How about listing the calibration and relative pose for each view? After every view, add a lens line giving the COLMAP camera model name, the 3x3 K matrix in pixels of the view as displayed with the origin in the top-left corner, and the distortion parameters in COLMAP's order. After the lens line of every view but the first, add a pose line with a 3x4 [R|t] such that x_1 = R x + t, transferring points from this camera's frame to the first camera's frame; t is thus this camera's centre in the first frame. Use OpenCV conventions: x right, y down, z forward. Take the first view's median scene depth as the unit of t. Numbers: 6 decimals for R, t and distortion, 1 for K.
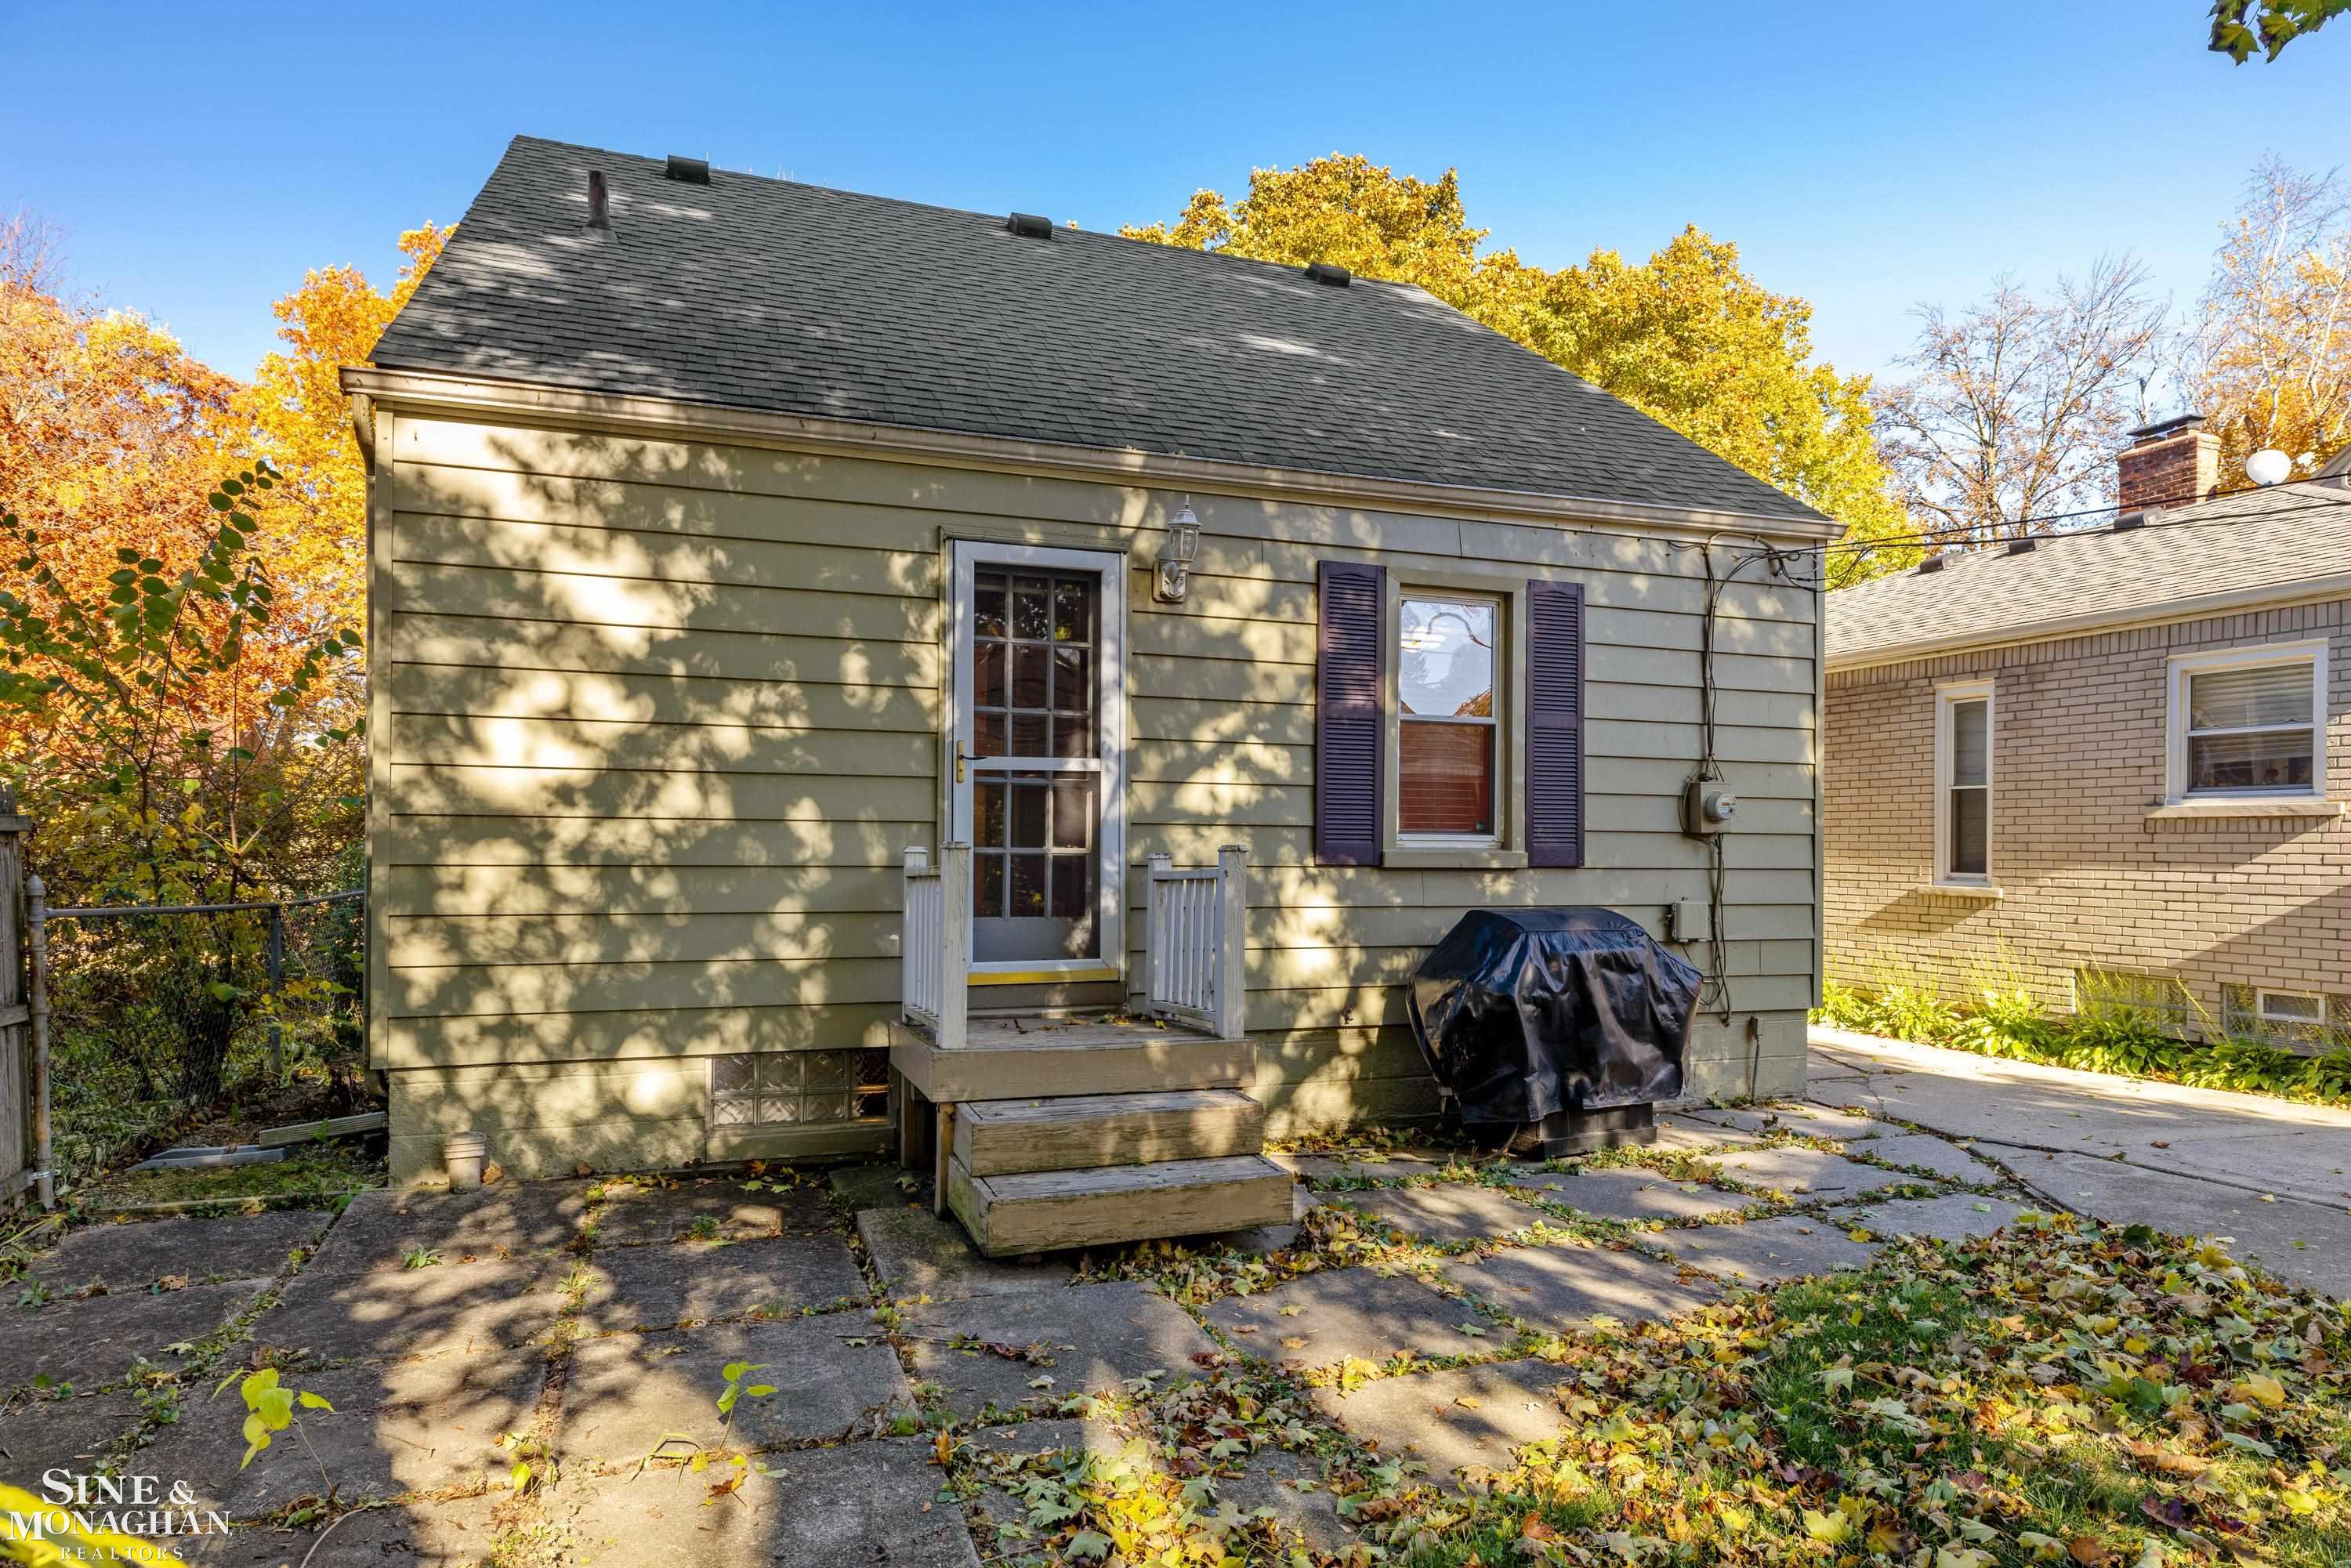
lens RADIAL K [[1401.6, 0, 1171.7], [0, 1401.6, 833.2], [0, 0, 1]] dist [-0.003684, 0.000003]
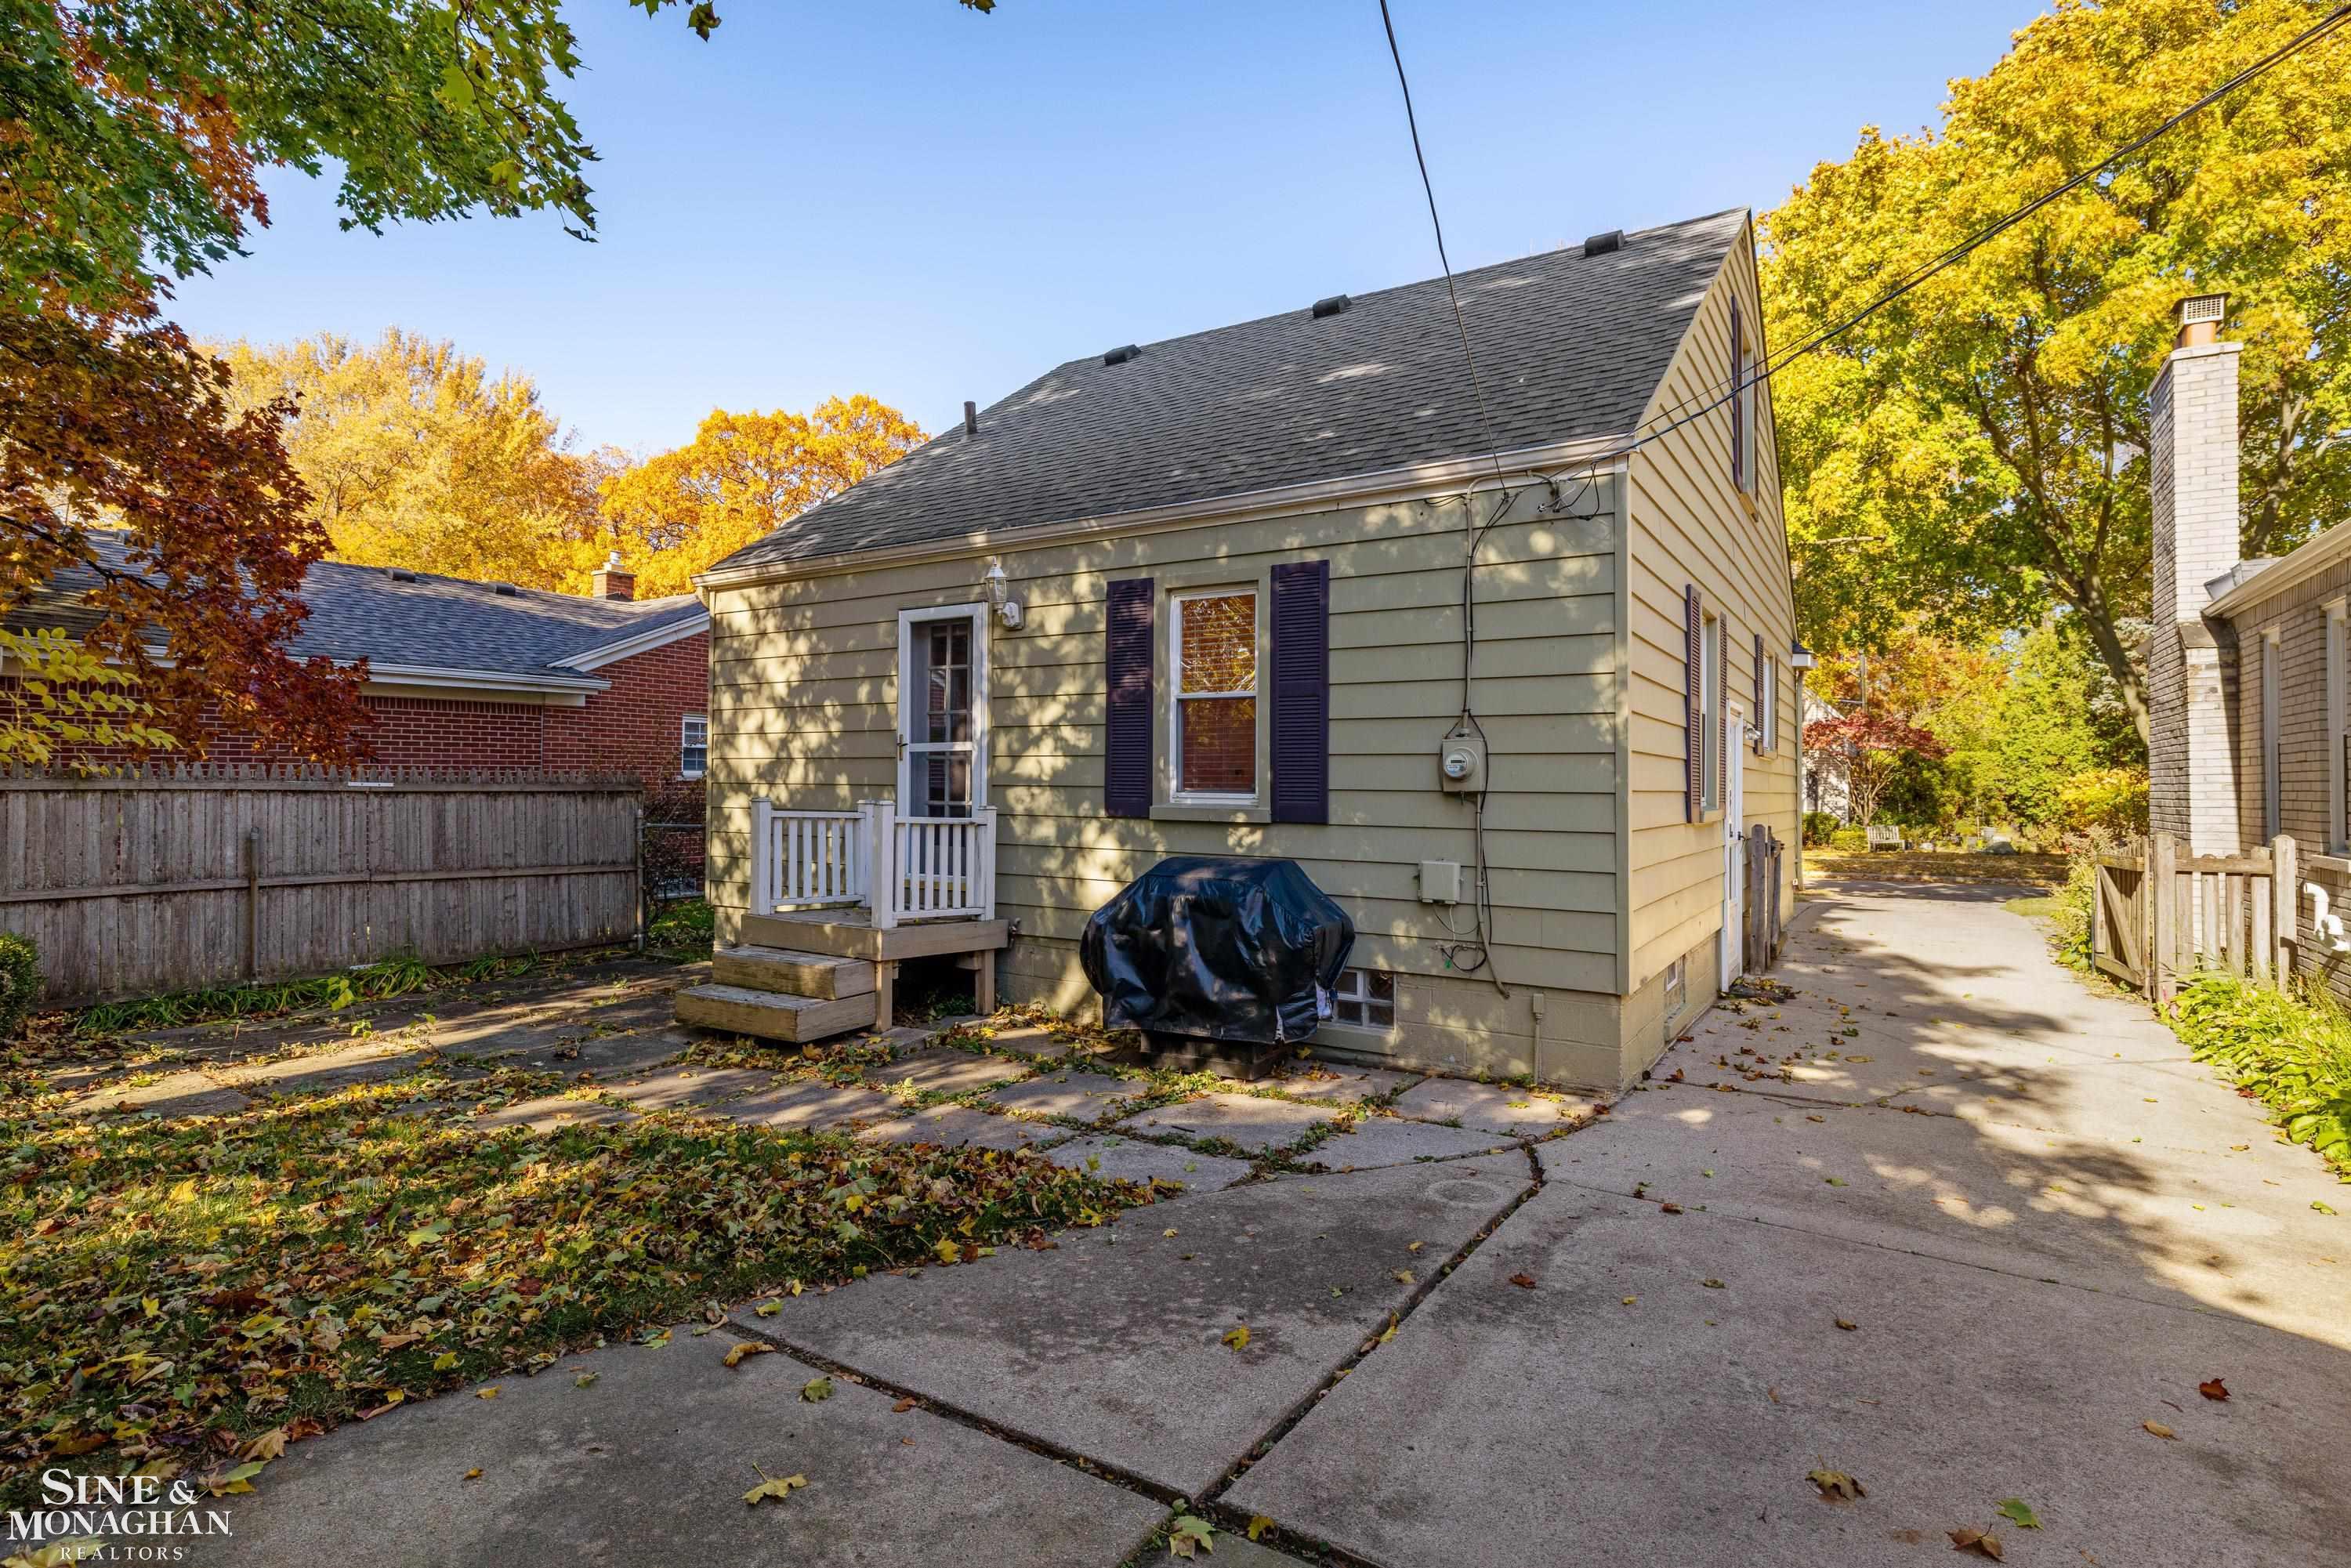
lens RADIAL K [[1166.1, 0, 1167.6], [0, 1166.1, 777.1], [0, 0, 1]] dist [0.000616, 0.000395]
pose [[0.603722, -0.007642, -0.797158, 1.020577], [0.000556, 0.999958, -0.009165, -0.003747], [0.797195, 0.005090, 0.603701, 0.400356]]
